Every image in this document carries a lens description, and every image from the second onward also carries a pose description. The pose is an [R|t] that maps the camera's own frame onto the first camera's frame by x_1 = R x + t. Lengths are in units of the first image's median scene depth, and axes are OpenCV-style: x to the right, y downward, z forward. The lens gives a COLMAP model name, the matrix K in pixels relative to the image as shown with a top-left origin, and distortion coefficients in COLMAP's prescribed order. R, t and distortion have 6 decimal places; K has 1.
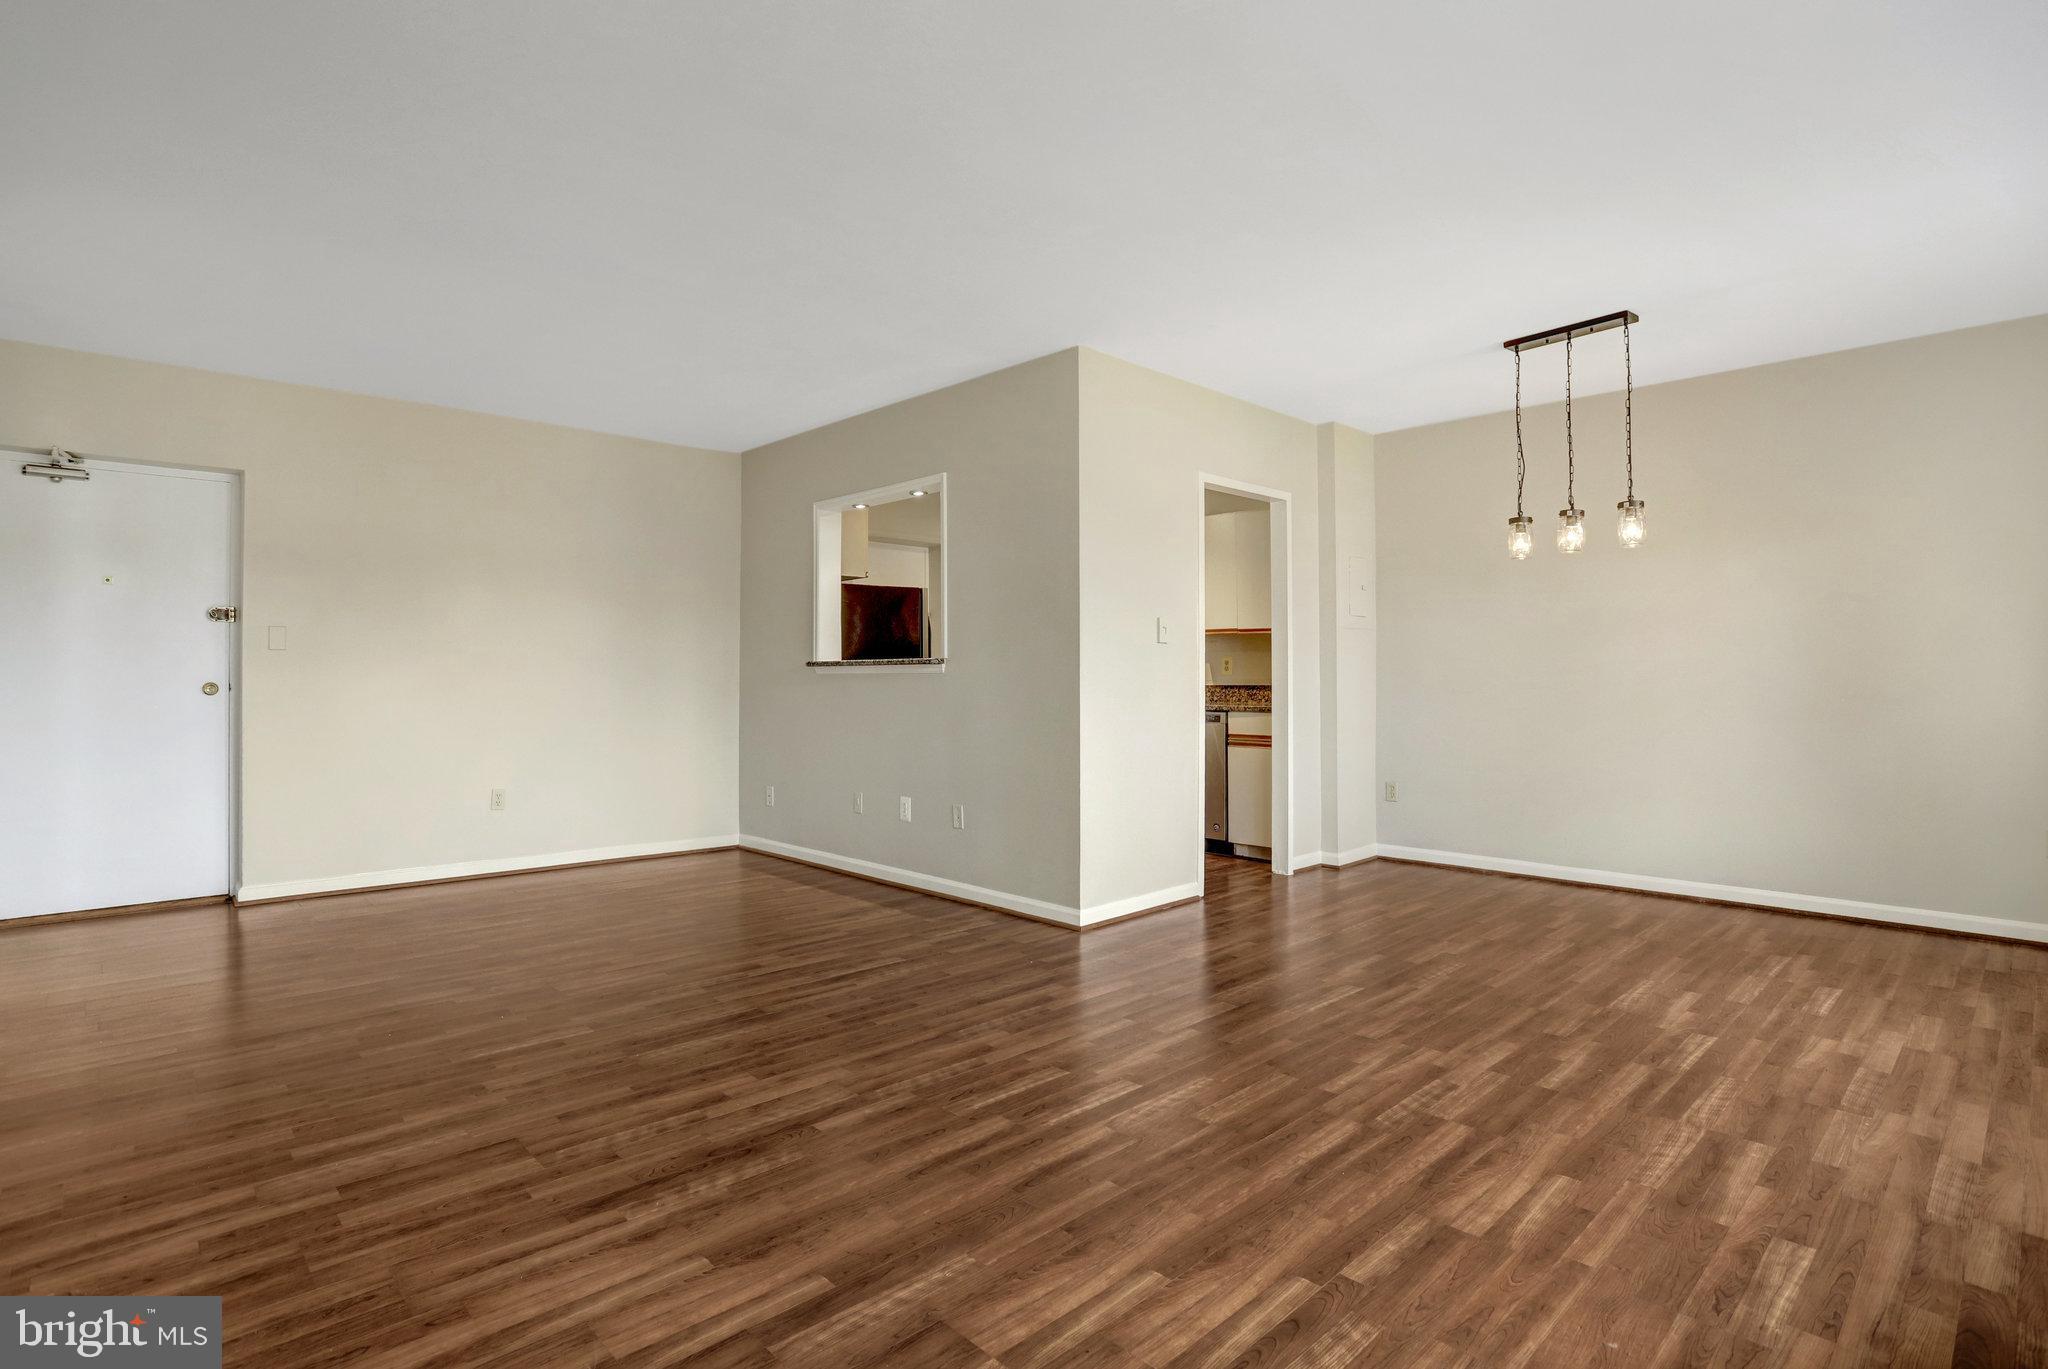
lens RADIAL K [[1031.9, 0, 1019.2], [0, 1031.9, 668.7], [0, 0, 1]] dist [-0.061154, 0.026654]
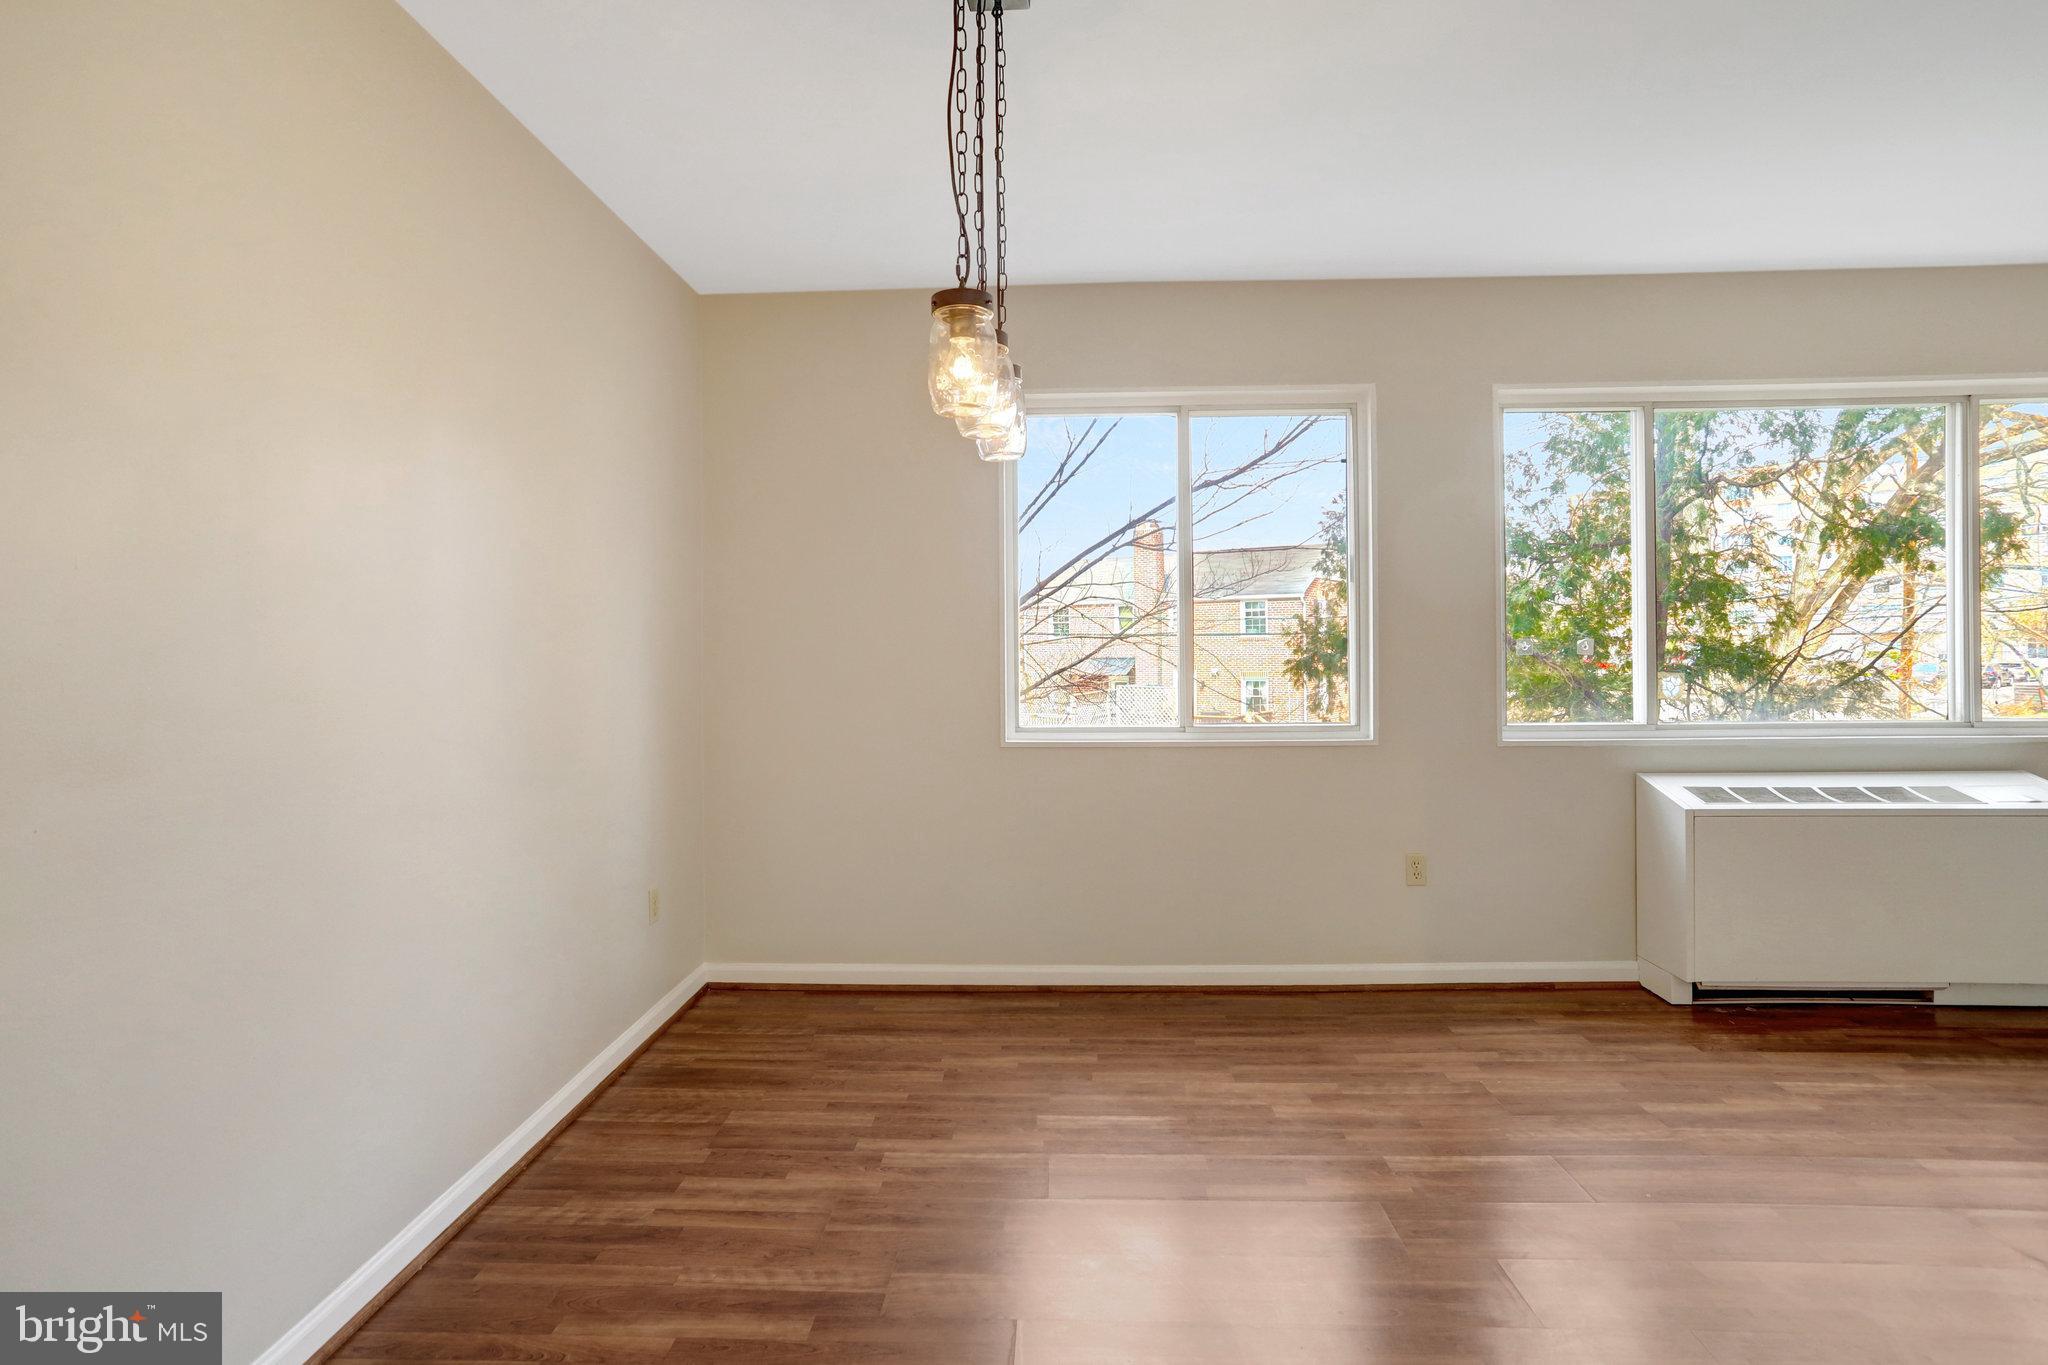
lens RADIAL K [[1000.0, 0, 1027.2], [0, 1000.0, 651.2], [0, 0, 1]] dist [-0.036897, 0.025724]
pose [[-0.699015, 0.006796, 0.715075, 0.343514], [0.006872, 0.999973, -0.002787, -0.035818], [-0.715074, 0.002966, -0.699042, 1.834747]]
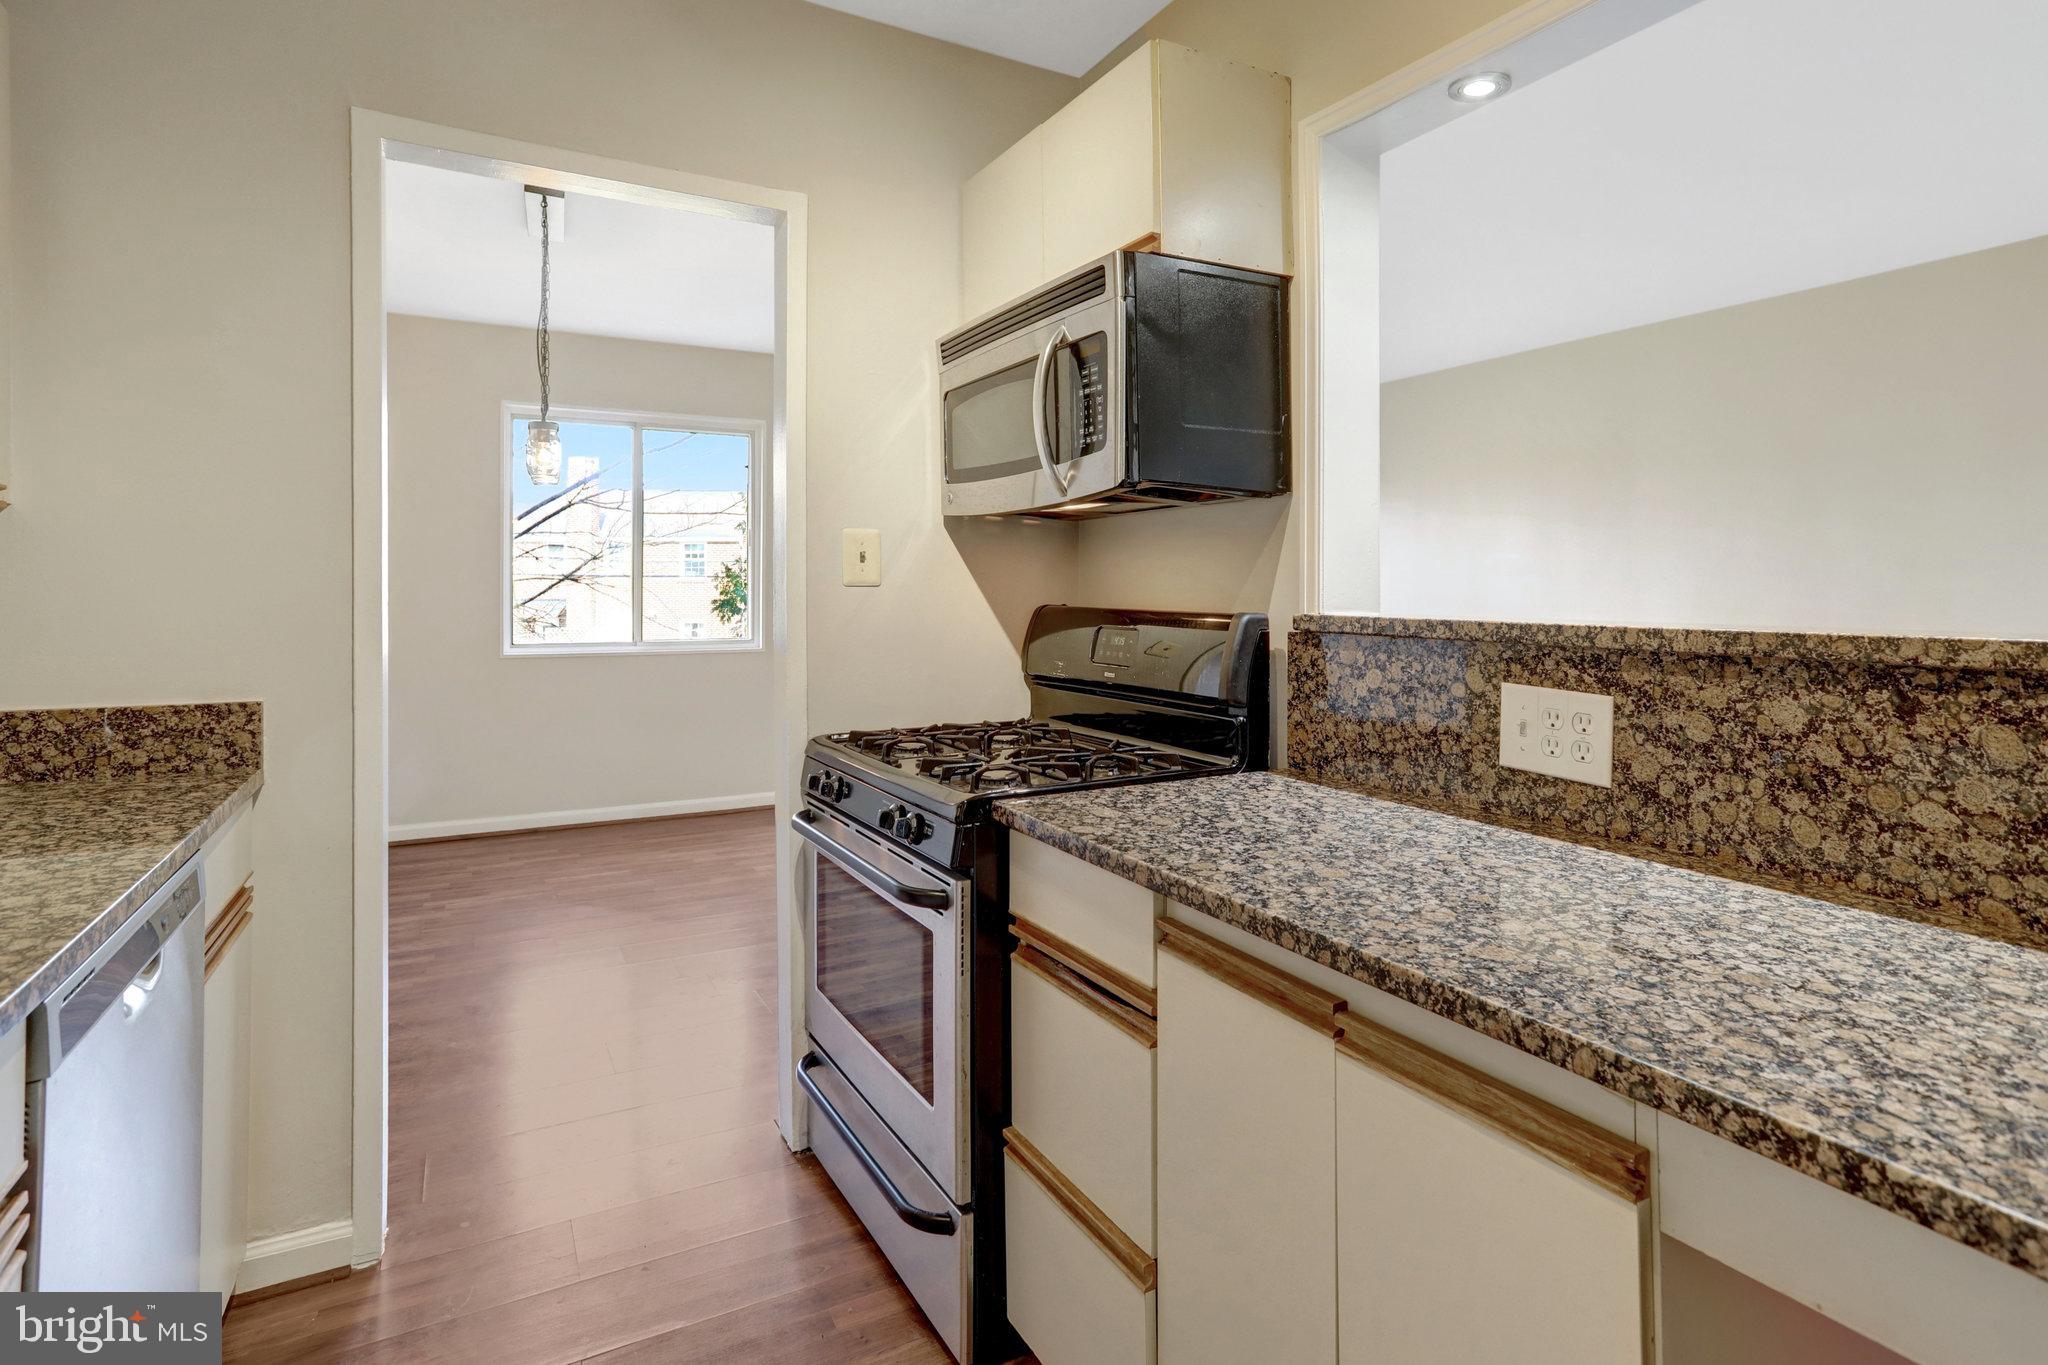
lens RADIAL K [[1019.3, 0, 999.8], [0, 1019.3, 578.1], [0, 0, 1]] dist [-0.020303, 0.001163]
pose [[-0.960425, 0.004177, 0.278507, -0.064039], [-0.000846, 0.999839, -0.017913, -0.026589], [-0.278537, -0.017439, -0.960267, 2.432721]]
